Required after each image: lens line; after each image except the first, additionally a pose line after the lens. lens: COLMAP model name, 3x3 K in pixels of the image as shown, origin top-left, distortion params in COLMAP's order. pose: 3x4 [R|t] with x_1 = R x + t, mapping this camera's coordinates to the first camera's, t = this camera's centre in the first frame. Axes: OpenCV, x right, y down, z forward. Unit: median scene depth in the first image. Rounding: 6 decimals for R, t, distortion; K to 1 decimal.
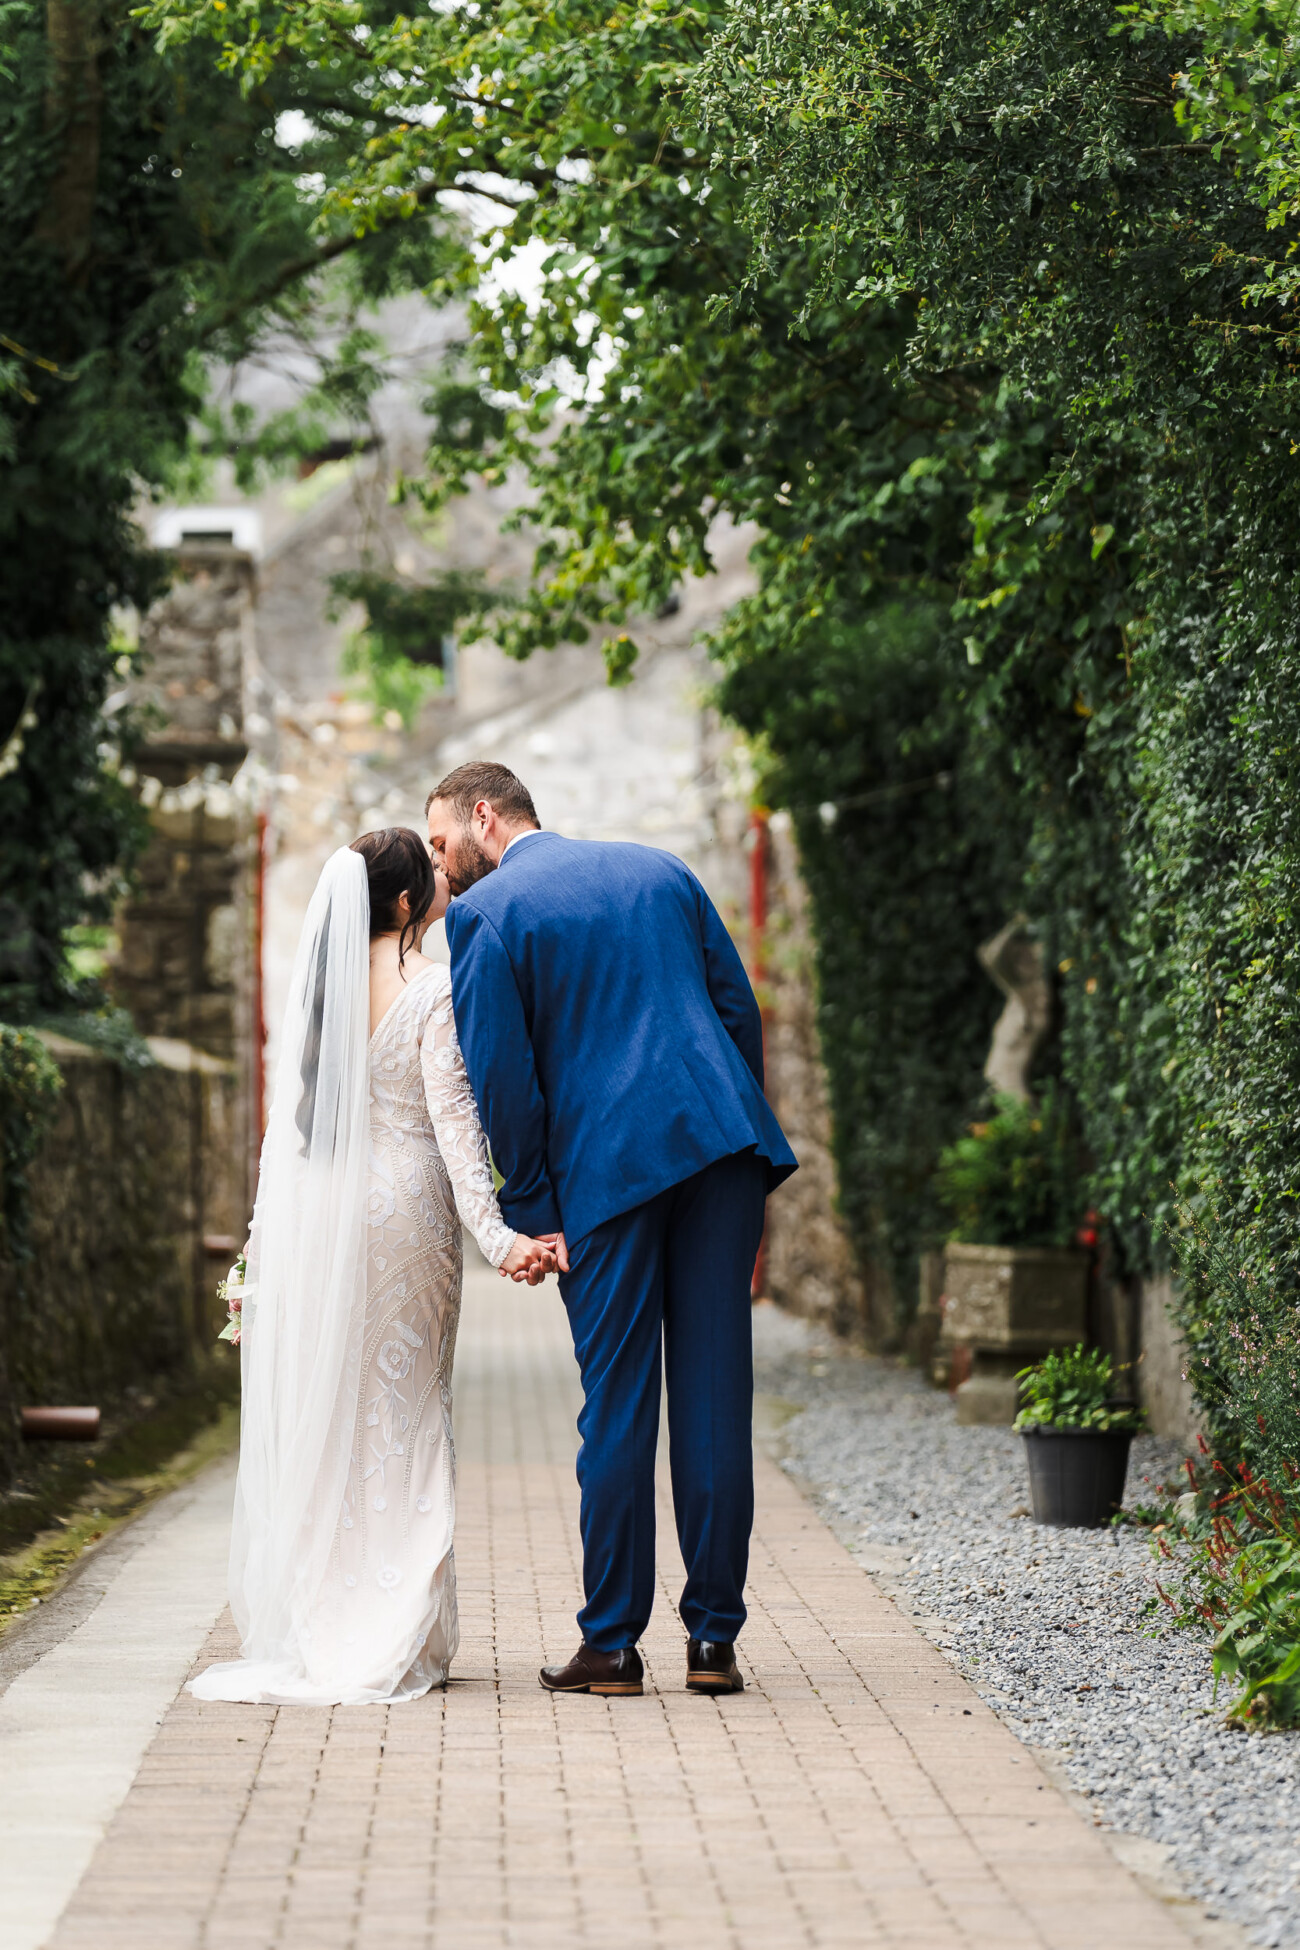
lens RADIAL K [[8413.9, 0, 648.9], [0, 8413.9, 974.5], [0, 0, 1]] dist [0.053164, 0.000000]
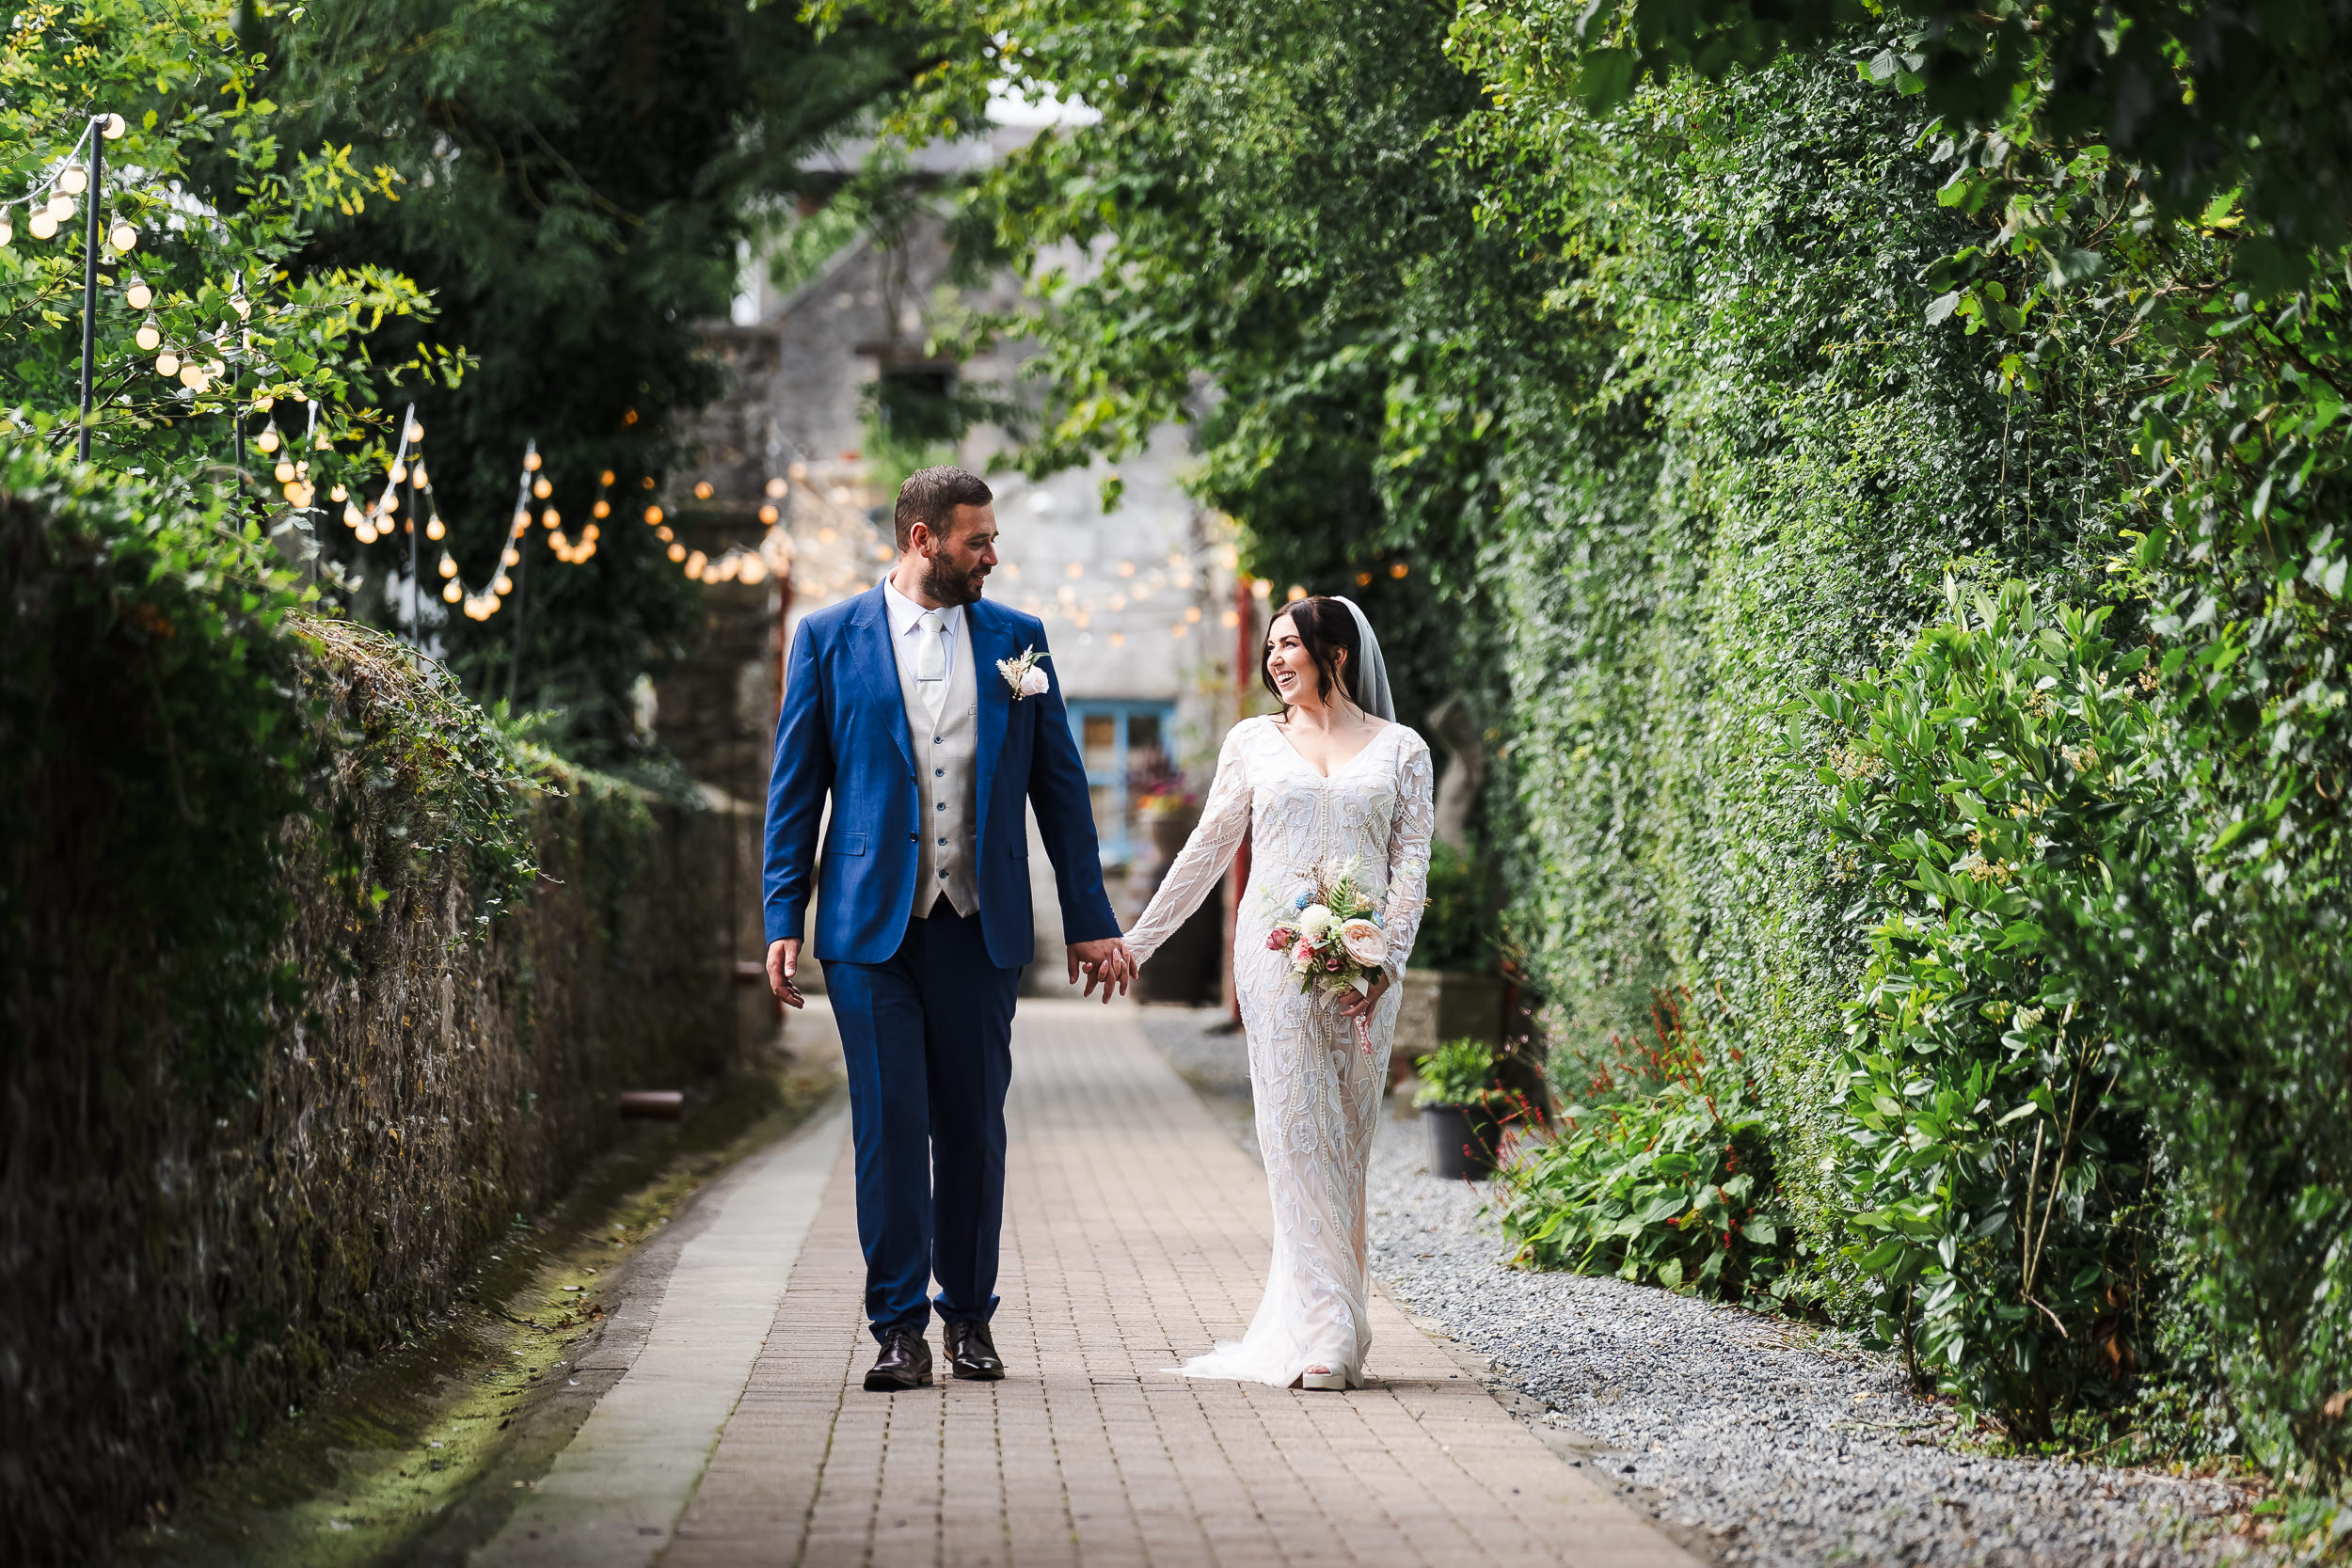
lens RADIAL K [[10147.4, 0, 1177.0], [0, 10147.4, 783.6], [0, 0, 1]] dist [0.053164, 0.000000]
pose [[0.999956, 0.009027, 0.002641, 0.002574], [-0.009053, 0.999910, 0.009869, -0.009875], [-0.002552, -0.009893, 0.999948, -0.544280]]
